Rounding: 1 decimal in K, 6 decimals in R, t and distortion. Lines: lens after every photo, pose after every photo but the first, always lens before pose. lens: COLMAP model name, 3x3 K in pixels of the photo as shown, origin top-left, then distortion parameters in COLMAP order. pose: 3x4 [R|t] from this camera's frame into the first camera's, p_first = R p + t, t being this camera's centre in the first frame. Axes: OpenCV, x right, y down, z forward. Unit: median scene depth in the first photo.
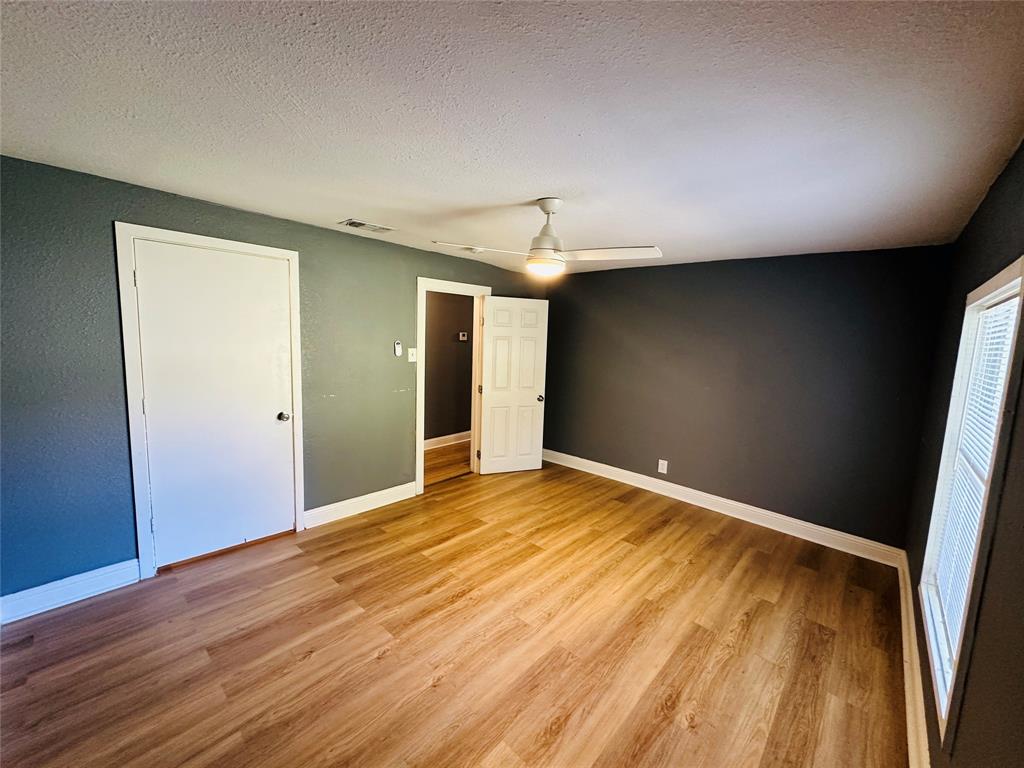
lens RADIAL K [[411.4, 0, 516.5], [0, 411.4, 384.0], [0, 0, 1]] dist [-0.002866, 0.000150]
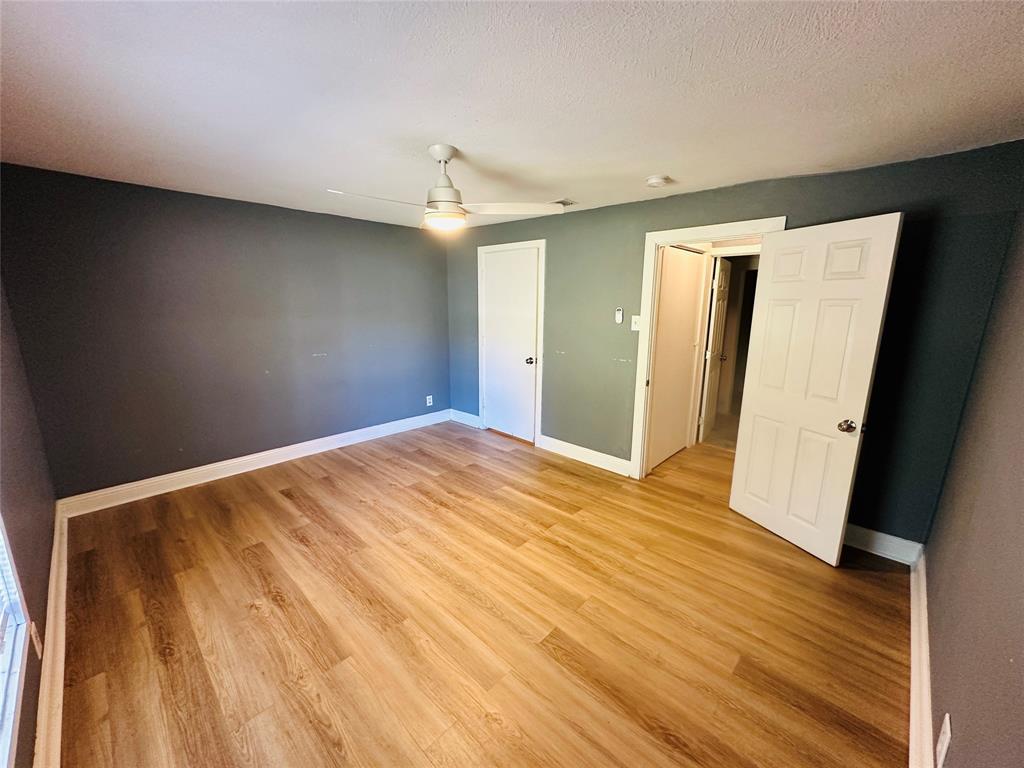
lens RADIAL K [[411.4, 0, 510.8], [0, 411.4, 384.3], [0, 0, 1]] dist [-0.002866, 0.000150]
pose [[-0.033080, 0.163832, -0.985933, 0.975075], [-0.124772, 0.978079, 0.166713, -0.080364], [0.991634, 0.128532, -0.011913, 1.095581]]
